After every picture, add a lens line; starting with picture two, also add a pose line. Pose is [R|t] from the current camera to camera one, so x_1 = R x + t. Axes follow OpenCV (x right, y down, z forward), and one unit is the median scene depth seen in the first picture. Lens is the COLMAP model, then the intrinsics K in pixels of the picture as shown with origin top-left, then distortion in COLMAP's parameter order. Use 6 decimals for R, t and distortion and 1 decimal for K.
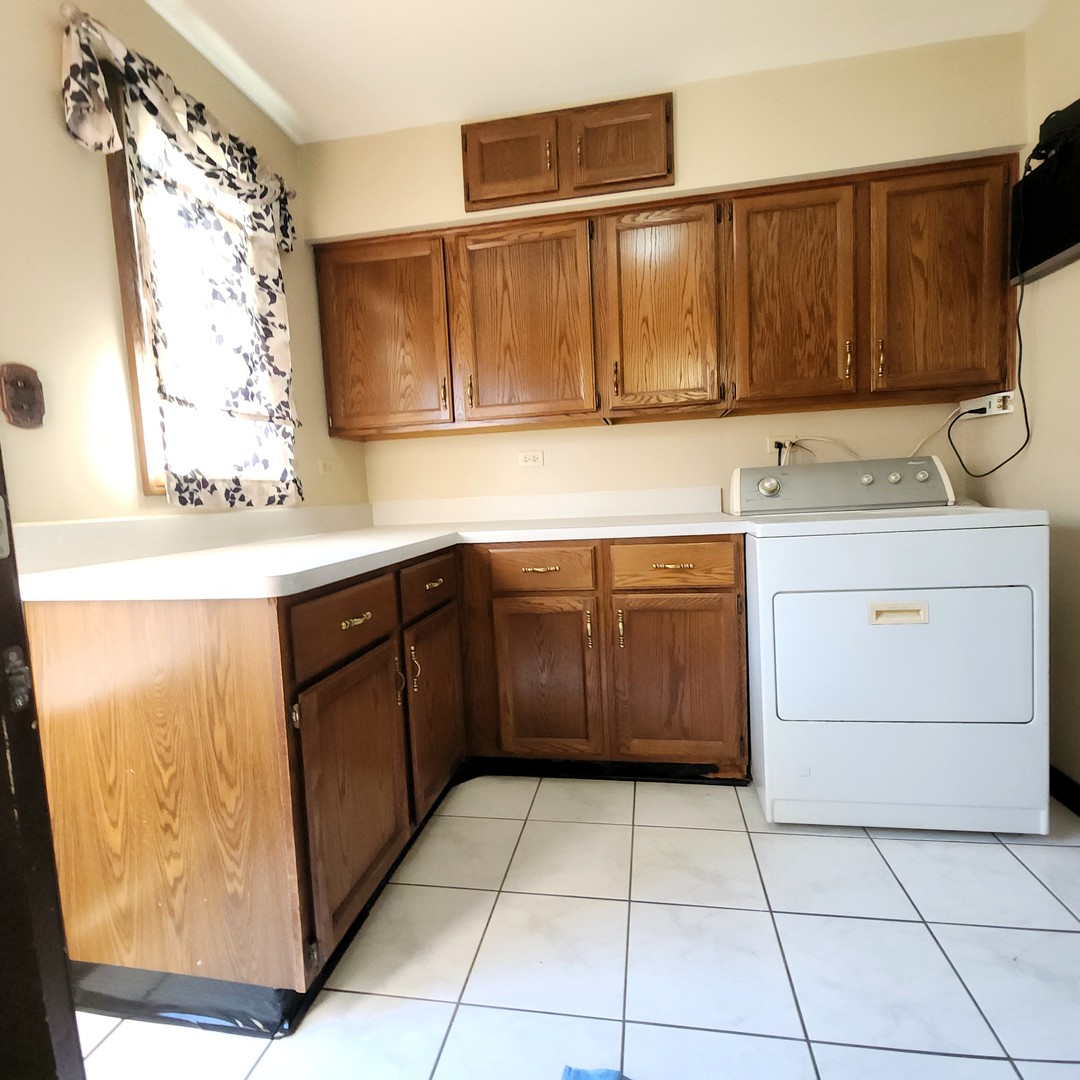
lens RADIAL K [[584.3, 0, 547.6], [0, 584.3, 540.7], [0, 0, 1]] dist [0.004611, -0.000838]
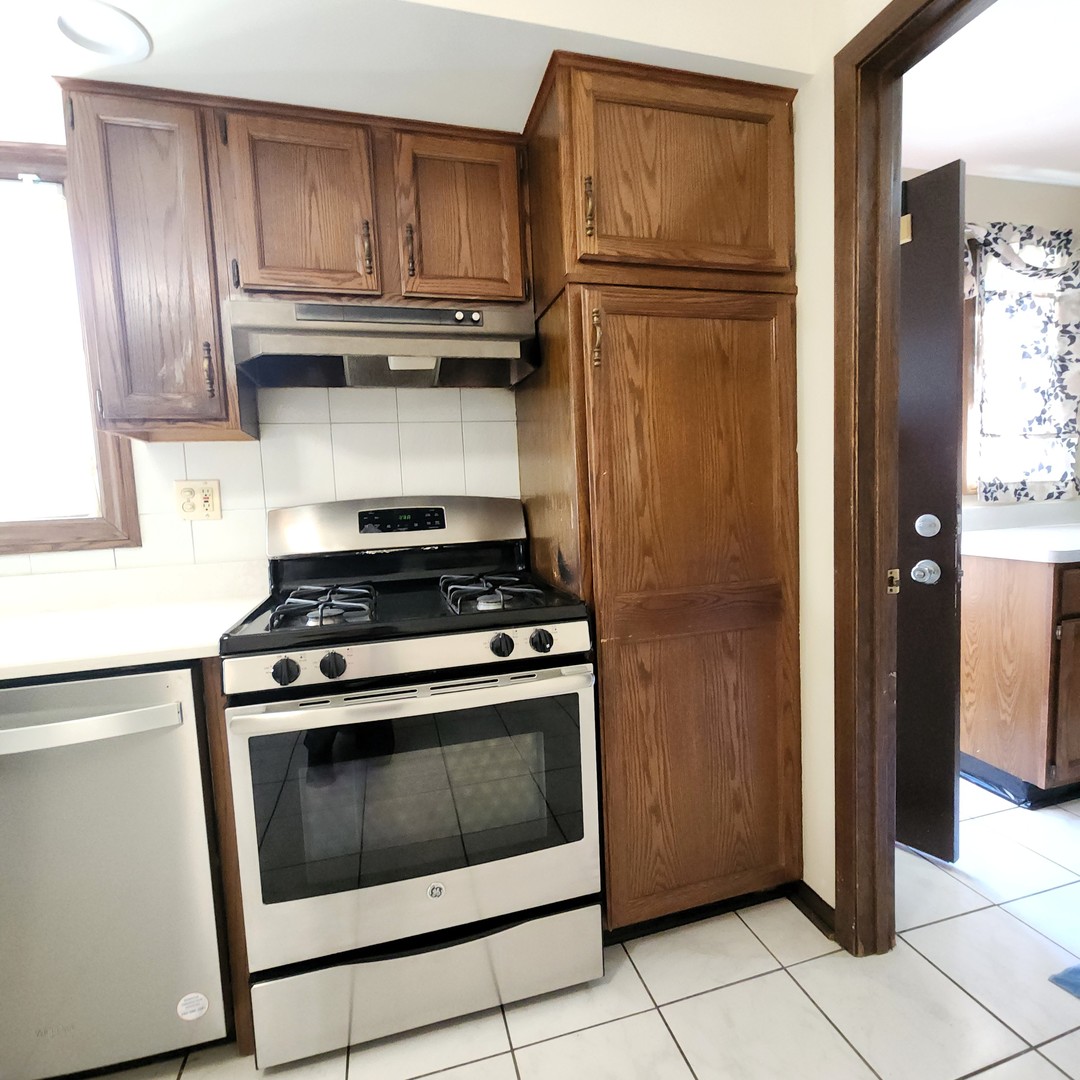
lens RADIAL K [[584.3, 0, 547.6], [0, 584.3, 540.7], [0, 0, 1]] dist [0.004611, -0.000838]
pose [[0.430099, 0.106113, -0.896524, 0.266465], [-0.053642, 0.994317, 0.091954, -0.030735], [0.901187, 0.008542, 0.433347, -0.667475]]
